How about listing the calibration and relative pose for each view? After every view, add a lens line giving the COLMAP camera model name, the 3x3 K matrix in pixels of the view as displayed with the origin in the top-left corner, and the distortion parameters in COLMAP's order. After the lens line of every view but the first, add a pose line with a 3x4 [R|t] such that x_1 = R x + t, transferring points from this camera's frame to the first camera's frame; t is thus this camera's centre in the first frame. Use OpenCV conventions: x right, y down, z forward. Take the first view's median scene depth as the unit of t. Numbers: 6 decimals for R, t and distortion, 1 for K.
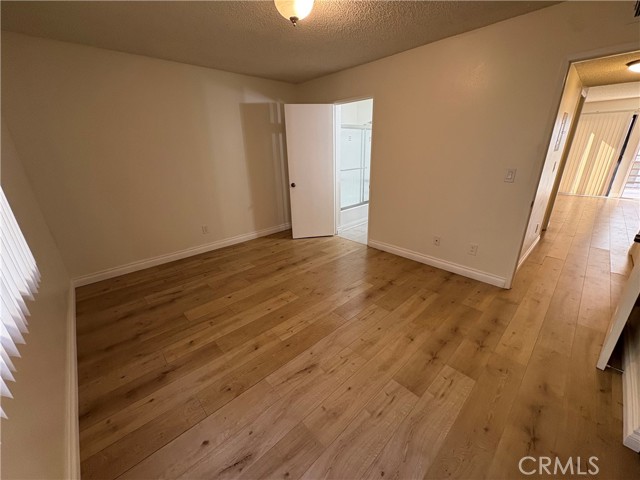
lens RADIAL K [[253.0, 0, 318.4], [0, 253.0, 240.1], [0, 0, 1]] dist [0.000202, -0.000928]
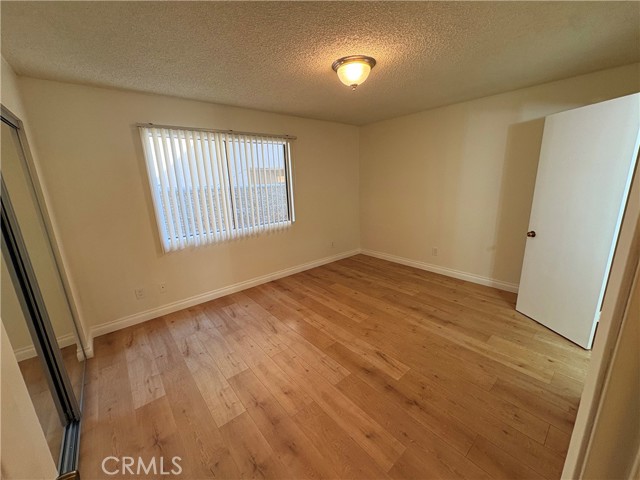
lens RADIAL K [[253.0, 0, 320.9], [0, 253.0, 241.8], [0, 0, 1]] dist [0.000202, -0.000928]
pose [[-0.037916, 0.267117, -0.962918, 0.814270], [-0.306695, 0.913993, 0.265622, -0.298349], [0.951052, 0.305393, 0.047269, 0.659229]]
